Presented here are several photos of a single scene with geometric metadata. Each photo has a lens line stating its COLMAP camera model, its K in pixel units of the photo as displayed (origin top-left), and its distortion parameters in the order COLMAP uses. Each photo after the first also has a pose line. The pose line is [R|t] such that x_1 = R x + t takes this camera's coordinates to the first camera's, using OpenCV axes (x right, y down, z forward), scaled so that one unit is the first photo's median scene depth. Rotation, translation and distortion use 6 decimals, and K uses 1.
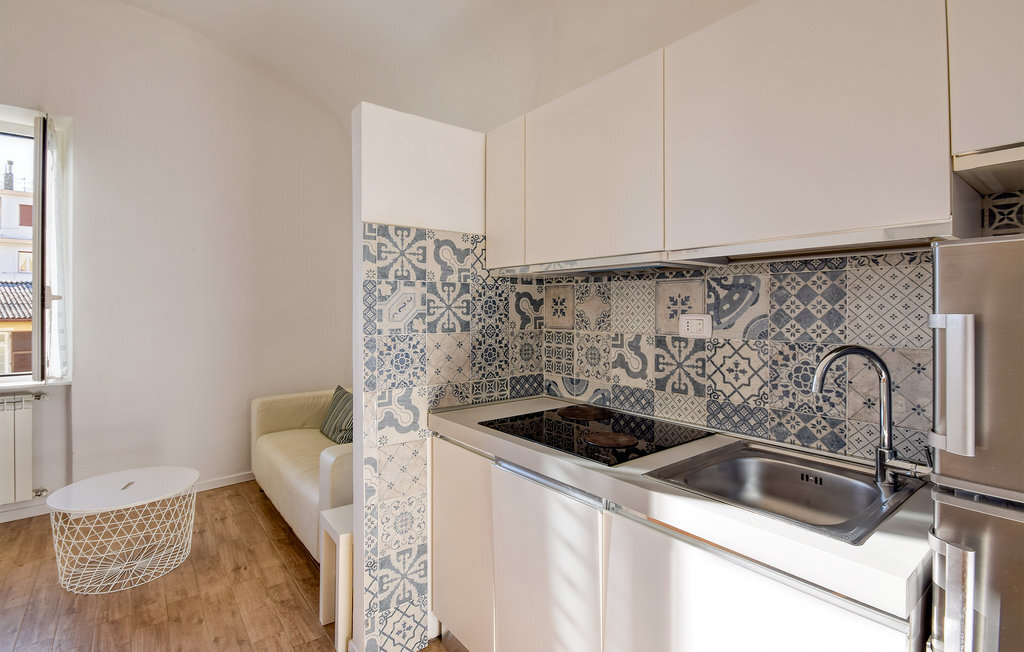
lens RADIAL K [[477.0, 0, 502.0], [0, 477.0, 312.3], [0, 0, 1]] dist [-0.000624, -0.004631]
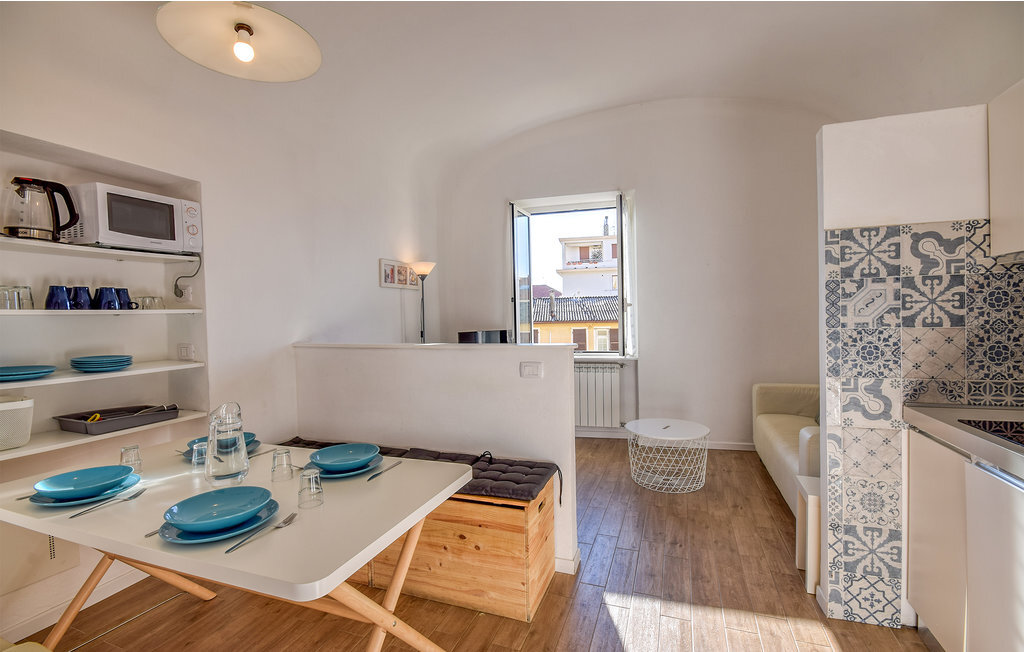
lens RADIAL K [[477.0, 0, 502.0], [0, 477.0, 312.3], [0, 0, 1]] dist [-0.000624, -0.004631]
pose [[0.520053, -0.019000, -0.853923, 0.274445], [0.013320, 0.999811, -0.014134, 0.014930], [0.854030, -0.004024, 0.520208, -0.263278]]
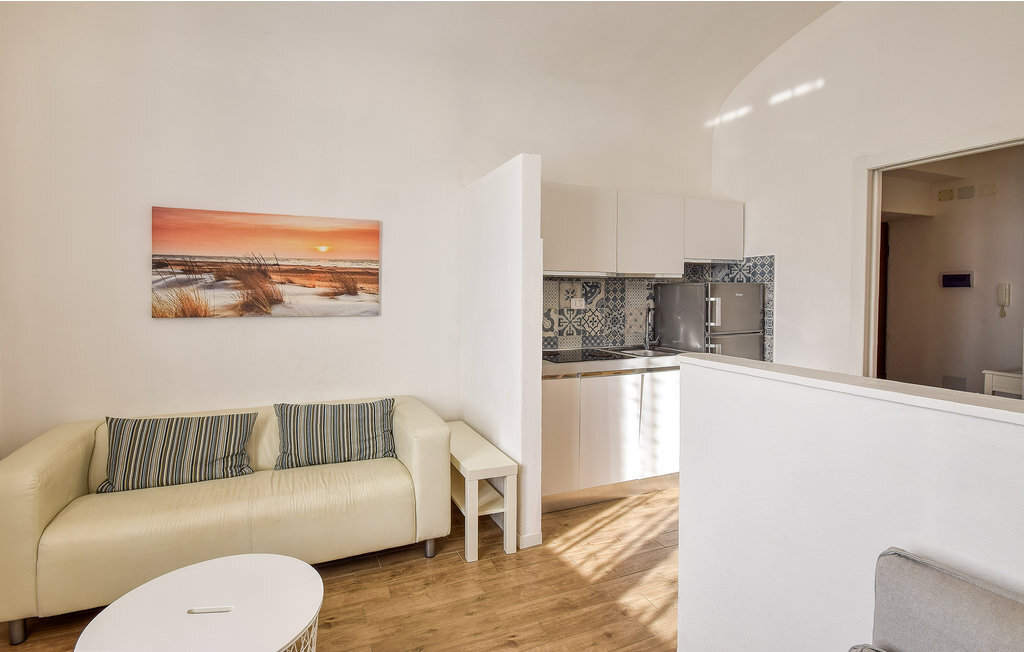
lens RADIAL K [[477.0, 0, 502.0], [0, 477.0, 312.3], [0, 0, 1]] dist [-0.000624, -0.004631]
pose [[0.258847, -0.036963, 0.965211, -1.446153], [0.002830, 0.999292, 0.037510, -0.011084], [-0.965914, -0.006978, 0.258768, 0.612213]]
